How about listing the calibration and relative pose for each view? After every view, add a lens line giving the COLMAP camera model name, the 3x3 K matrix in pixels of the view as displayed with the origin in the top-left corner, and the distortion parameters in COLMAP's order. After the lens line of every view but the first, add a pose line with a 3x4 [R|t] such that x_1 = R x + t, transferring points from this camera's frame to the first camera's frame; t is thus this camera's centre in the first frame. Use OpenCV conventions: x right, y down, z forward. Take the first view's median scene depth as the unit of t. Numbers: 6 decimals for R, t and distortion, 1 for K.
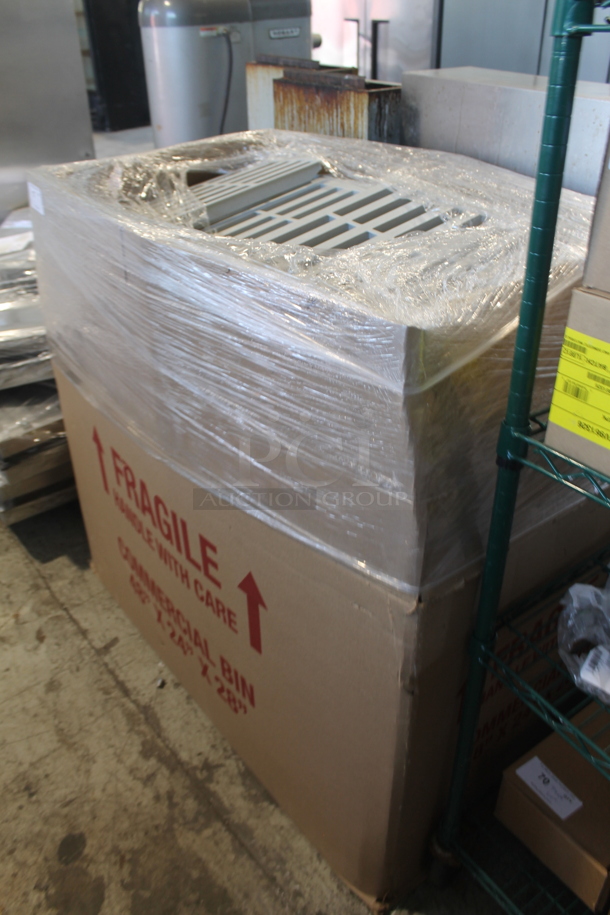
lens RADIAL K [[793.4, 0, 305.0], [0, 793.4, 457.5], [0, 0, 1]] dist [-0.003731, 0.018566]
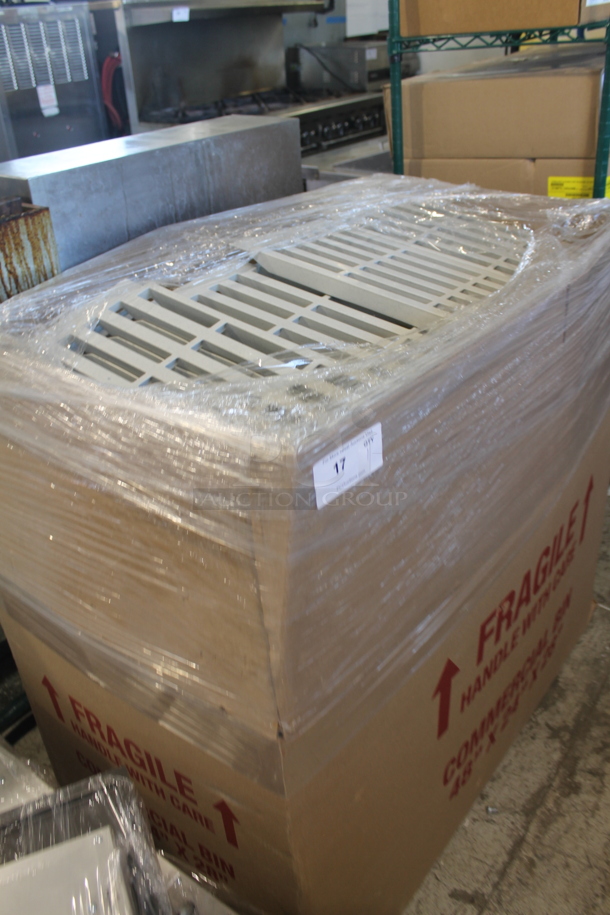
lens RADIAL K [[793.4, 0, 305.0], [0, 793.4, 457.5], [0, 0, 1]] dist [-0.003731, 0.018566]
pose [[-0.271193, -0.443419, 0.854303, -0.723655], [0.560602, 0.648720, 0.514672, -0.550140], [-0.782419, 0.618500, 0.072653, 0.885067]]
